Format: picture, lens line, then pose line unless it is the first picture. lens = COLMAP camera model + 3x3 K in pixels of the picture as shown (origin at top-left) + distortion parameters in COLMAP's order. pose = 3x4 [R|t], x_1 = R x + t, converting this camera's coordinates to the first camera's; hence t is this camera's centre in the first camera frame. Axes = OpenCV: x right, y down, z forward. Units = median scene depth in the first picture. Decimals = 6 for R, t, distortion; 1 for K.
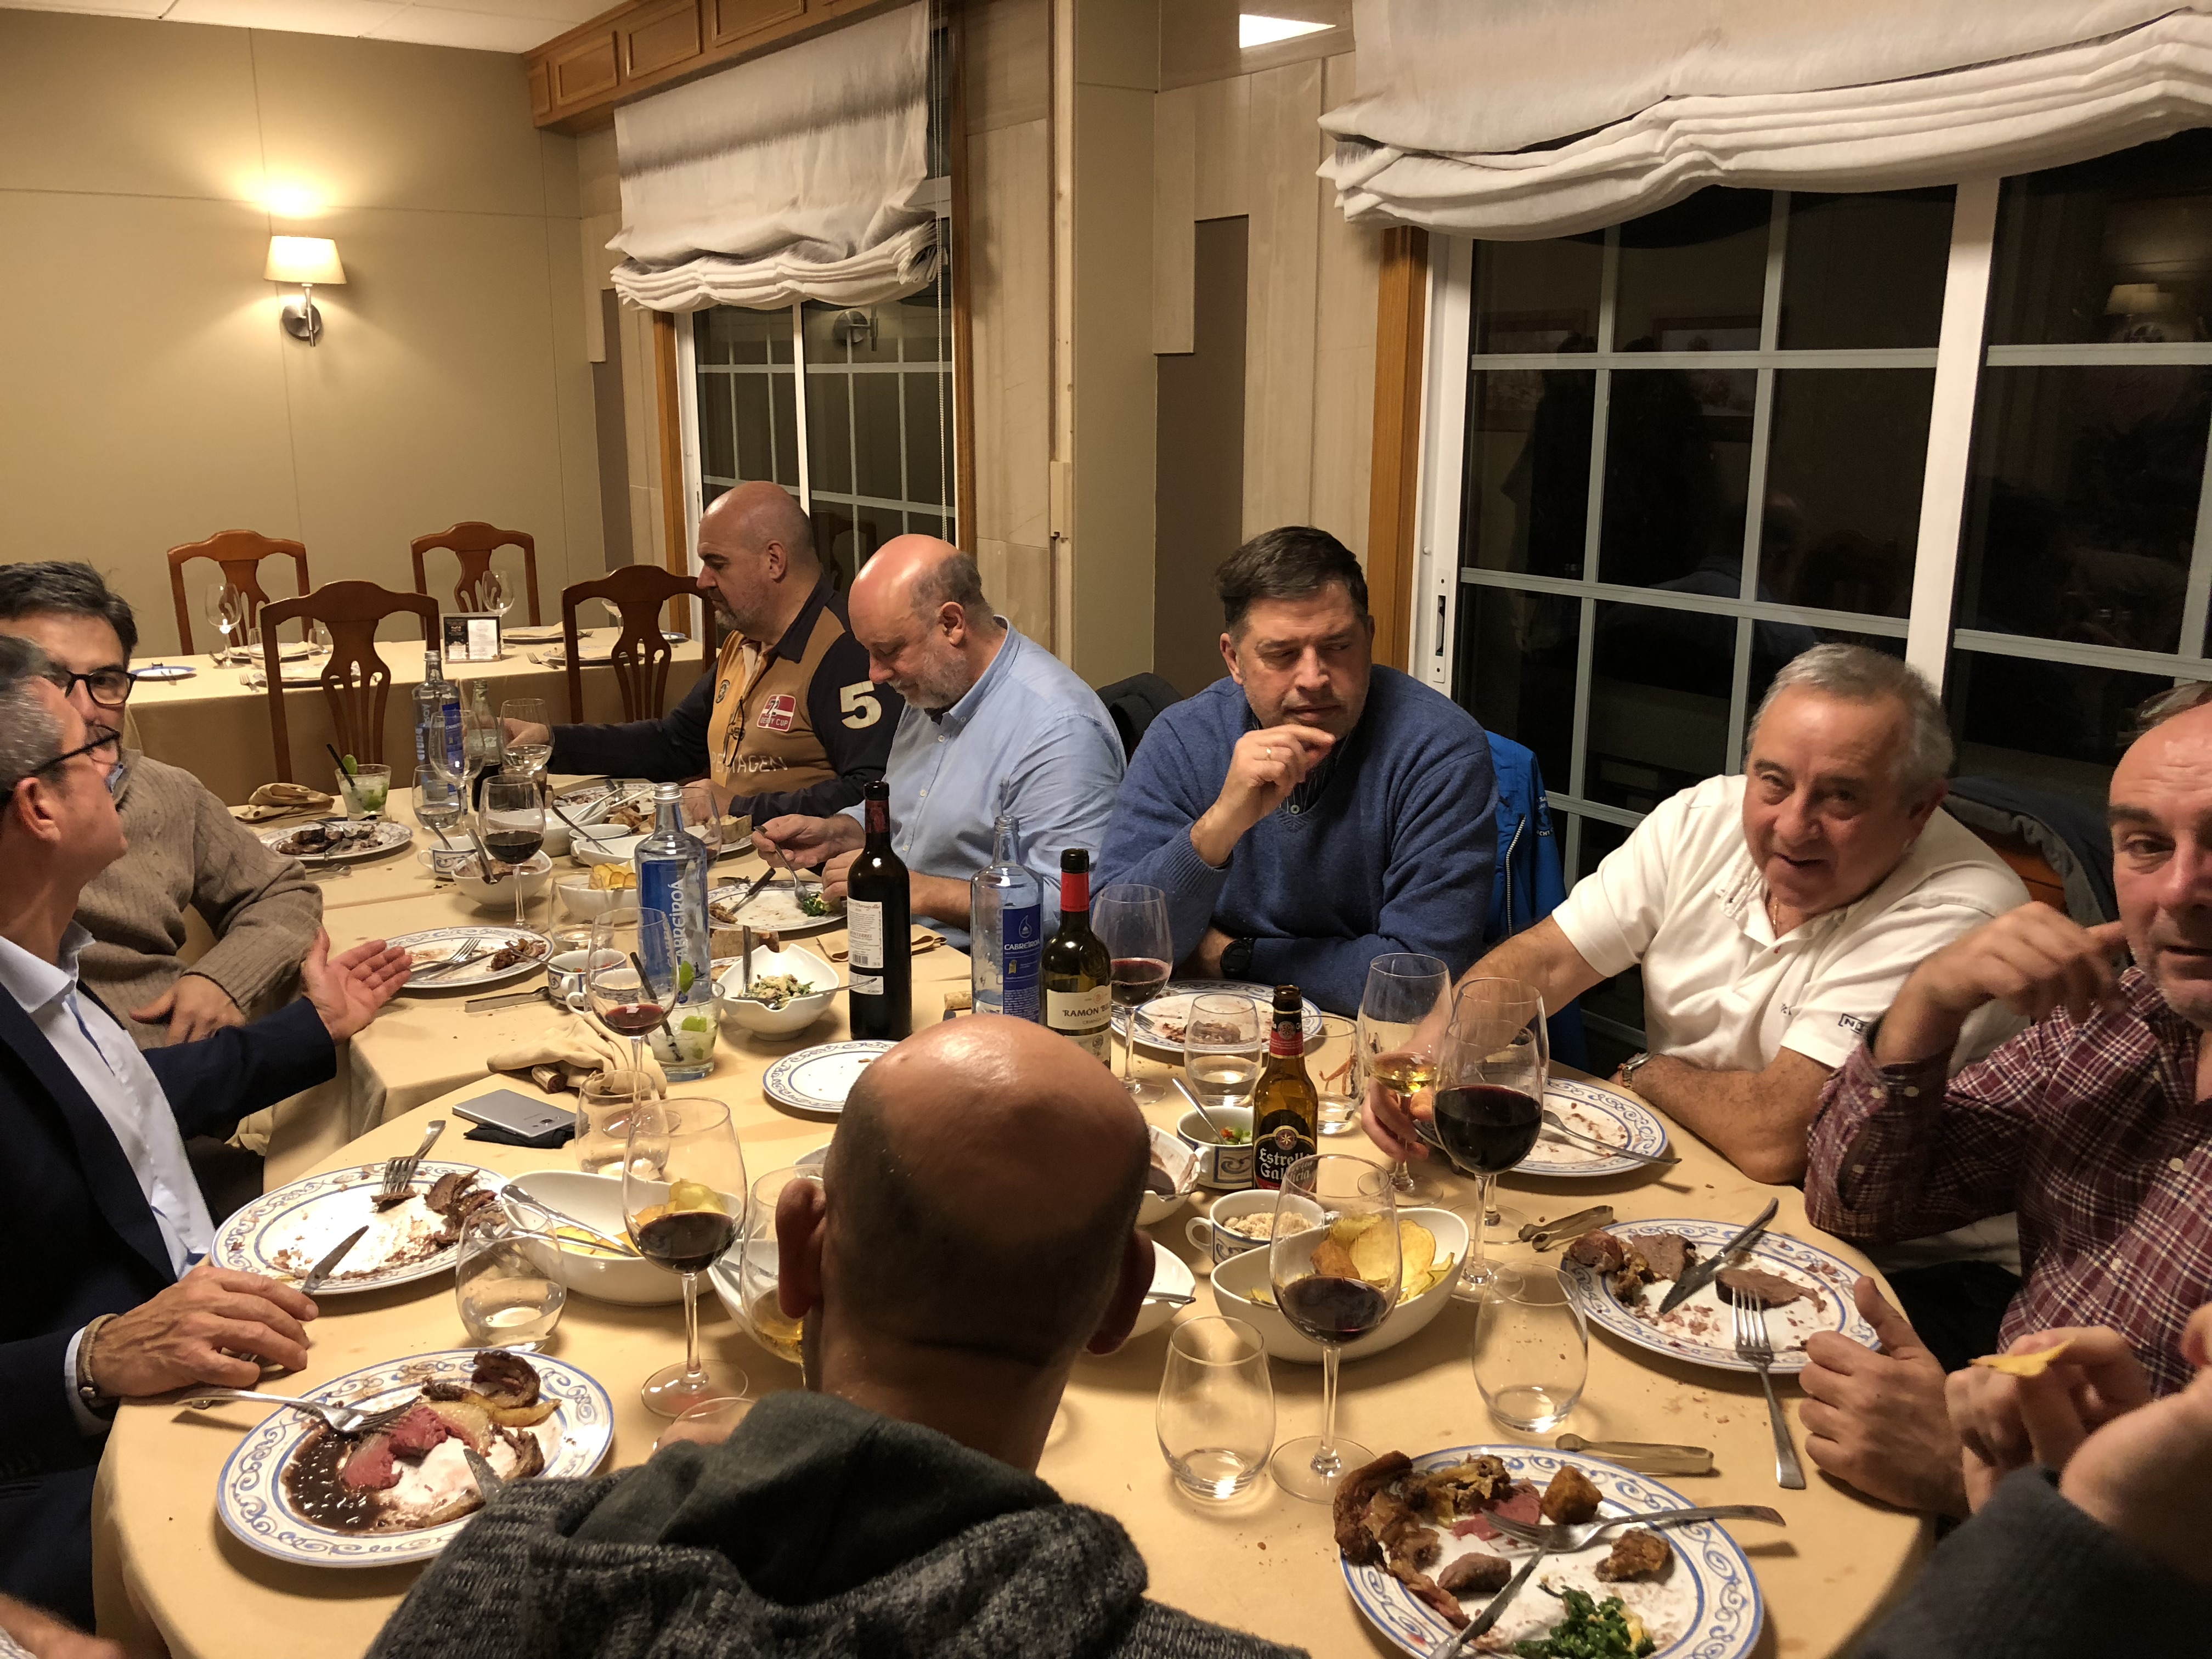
lens RADIAL K [[1847.9, 0, 1106.0], [0, 1847.9, 829.5], [0, 0, 1]] dist [0.039718, -0.010820]
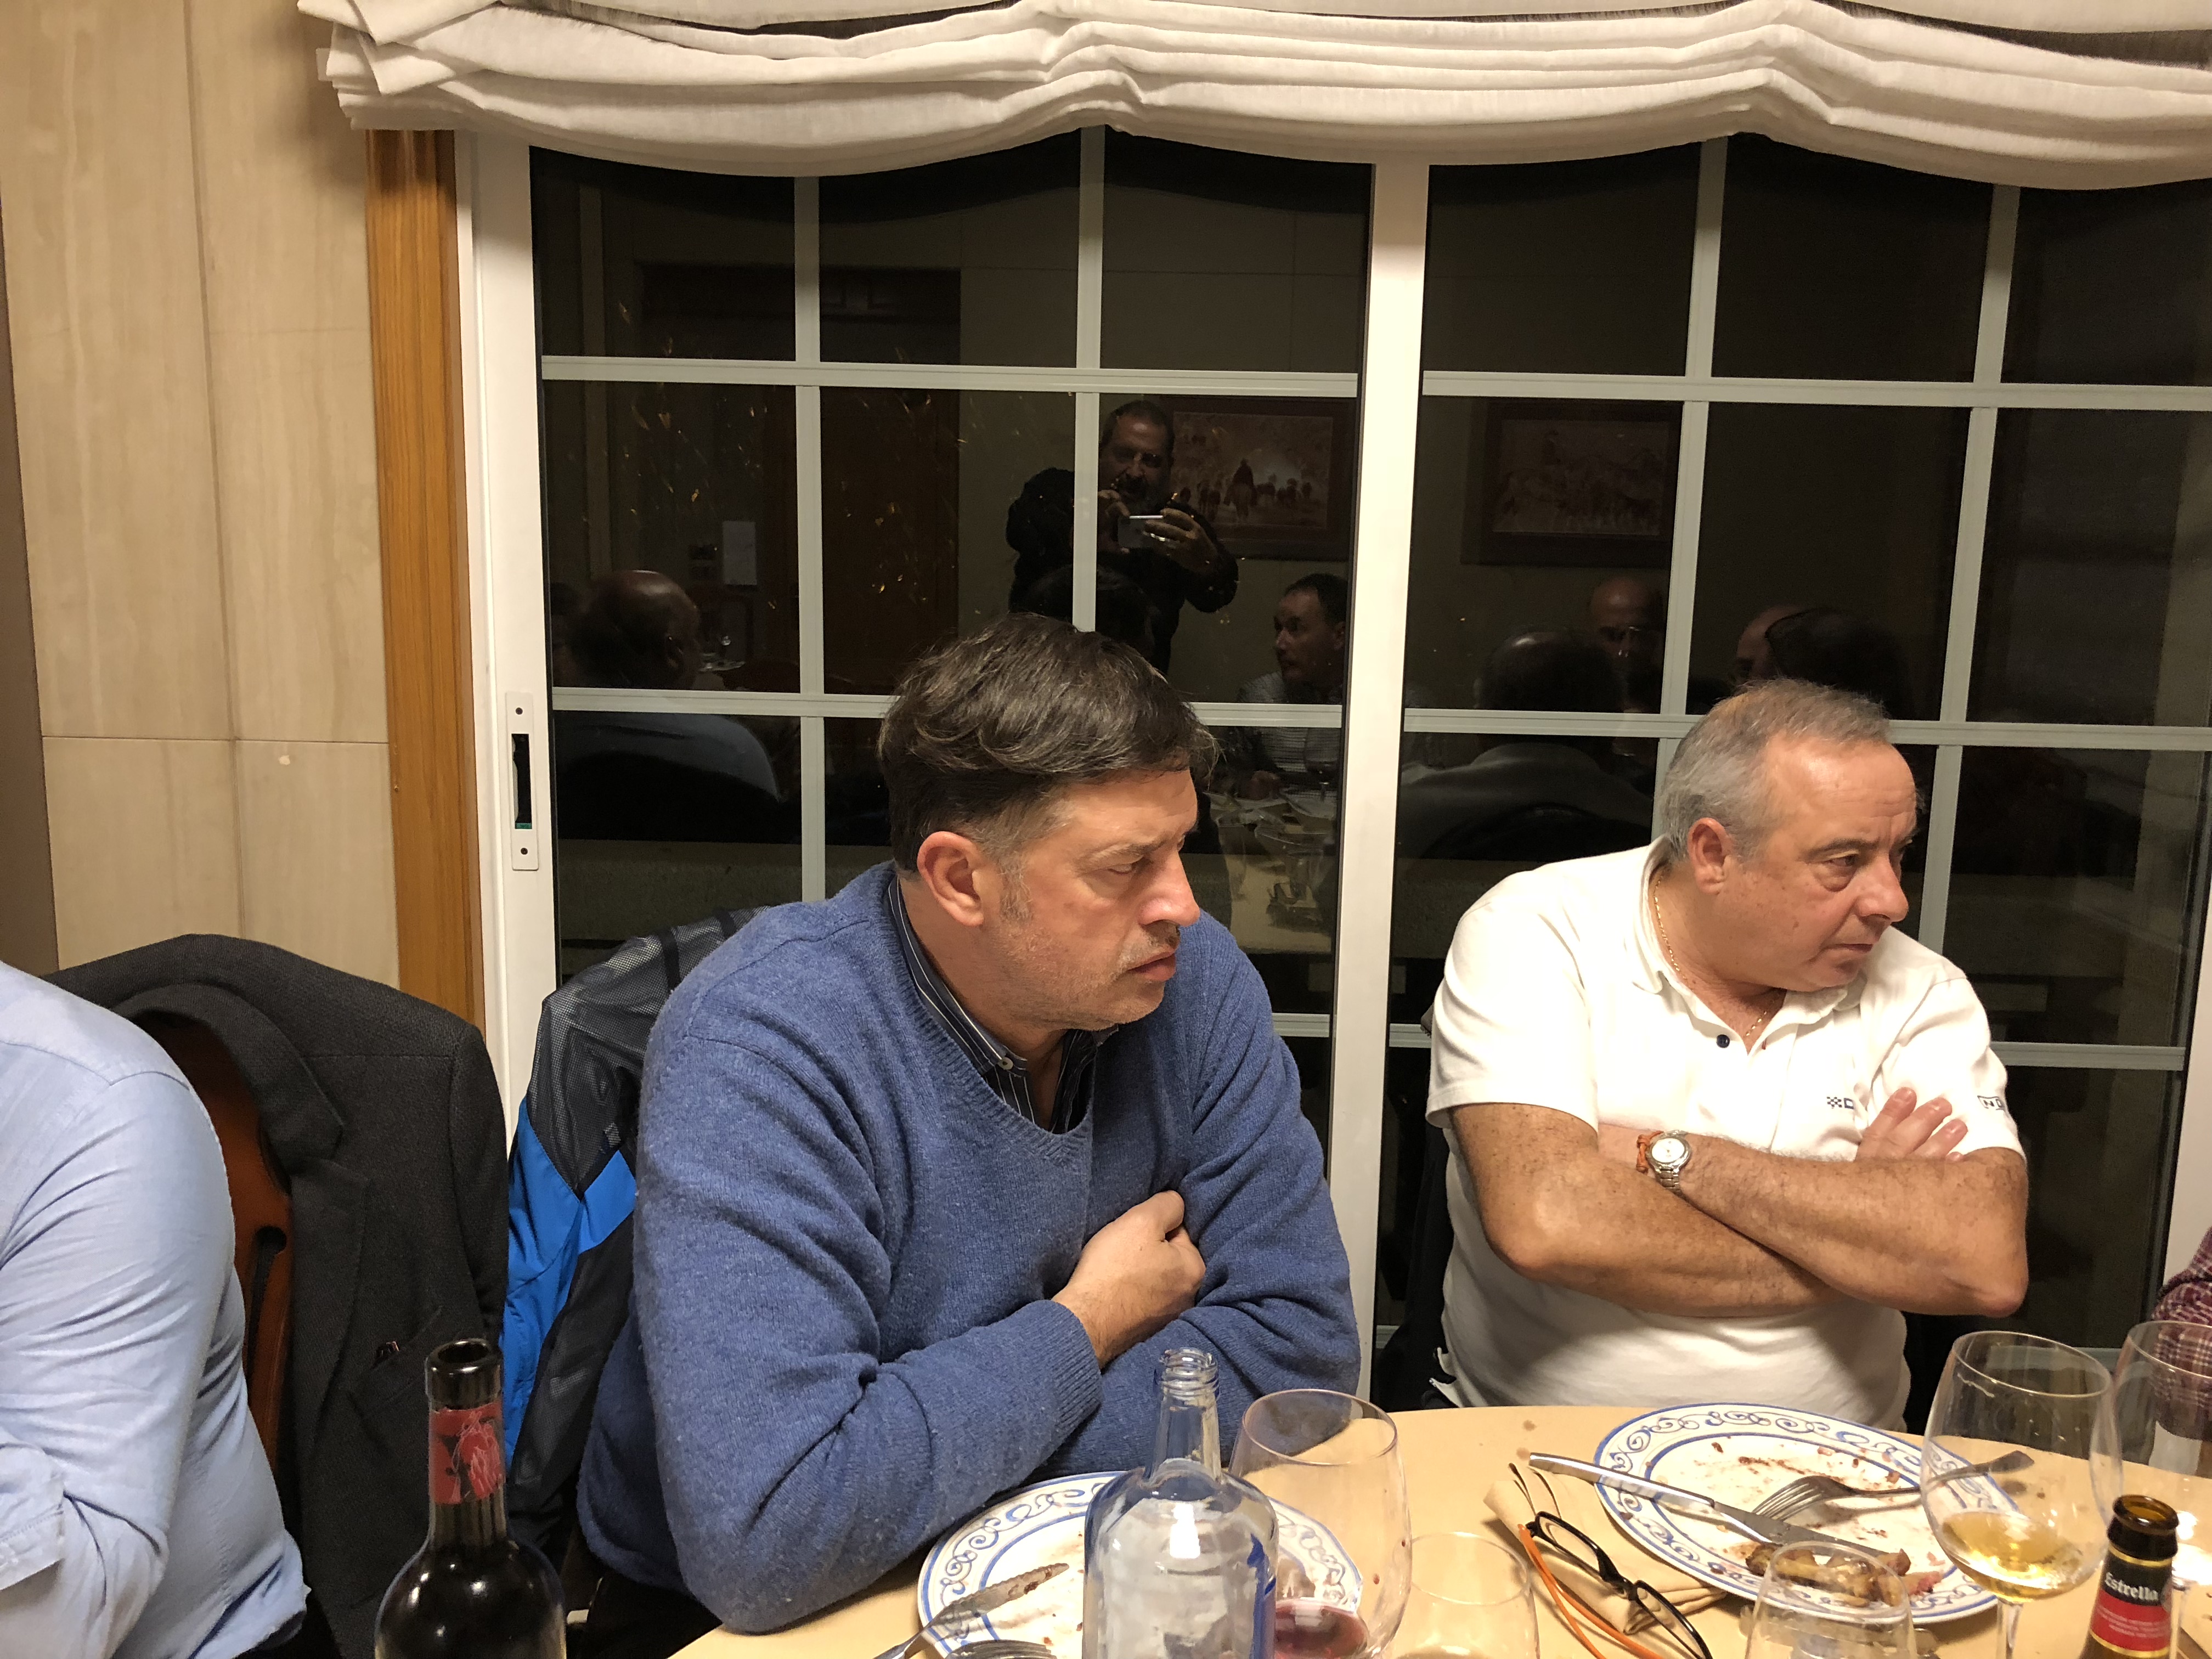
lens RADIAL K [[1835.8, 0, 1106.0], [0, 1835.8, 829.5], [0, 0, 1]] dist [0.003610, 0.014902]
pose [[0.582587, -0.132525, 0.801891, -0.269576], [0.170444, 0.984600, 0.038890, -0.108706], [-0.794696, 0.114021, 0.596203, 0.611579]]
